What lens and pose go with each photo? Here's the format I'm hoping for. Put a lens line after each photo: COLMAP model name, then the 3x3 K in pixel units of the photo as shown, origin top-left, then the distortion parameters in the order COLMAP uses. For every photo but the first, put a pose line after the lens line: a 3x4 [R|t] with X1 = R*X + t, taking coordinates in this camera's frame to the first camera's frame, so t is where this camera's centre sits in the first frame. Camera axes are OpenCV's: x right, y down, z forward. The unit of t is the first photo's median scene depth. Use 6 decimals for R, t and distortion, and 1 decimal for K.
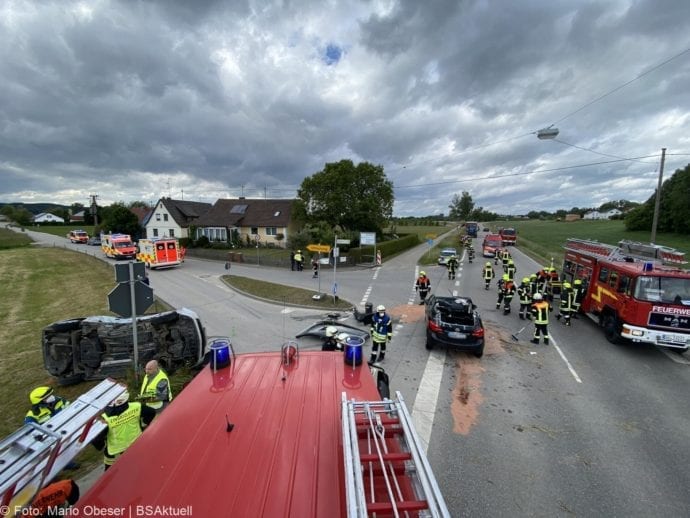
lens RADIAL K [[282.0, 0, 345.0], [0, 282.0, 259.0], [0, 0, 1]] dist [0.020116, -0.018681]
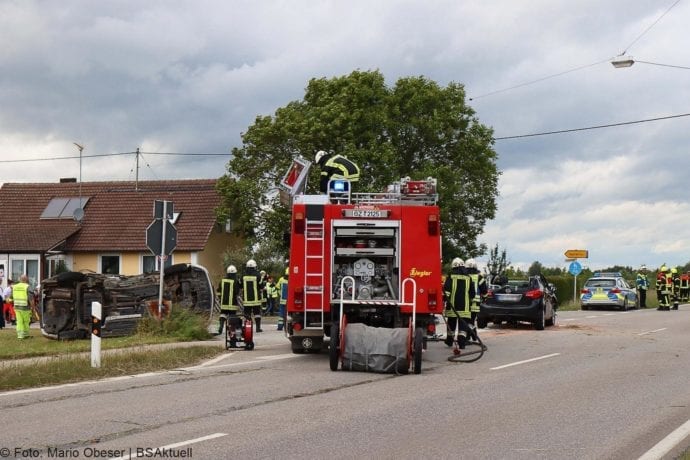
lens RADIAL K [[835.5, 0, 324.9], [0, 835.5, 229.7], [0, 0, 1]] dist [0.030259, 0.012006]
pose [[0.999038, -0.006453, -0.043364, -0.032238], [-0.000069, 0.988874, -0.148755, 0.380590], [0.043842, 0.148615, 0.987923, -1.304581]]
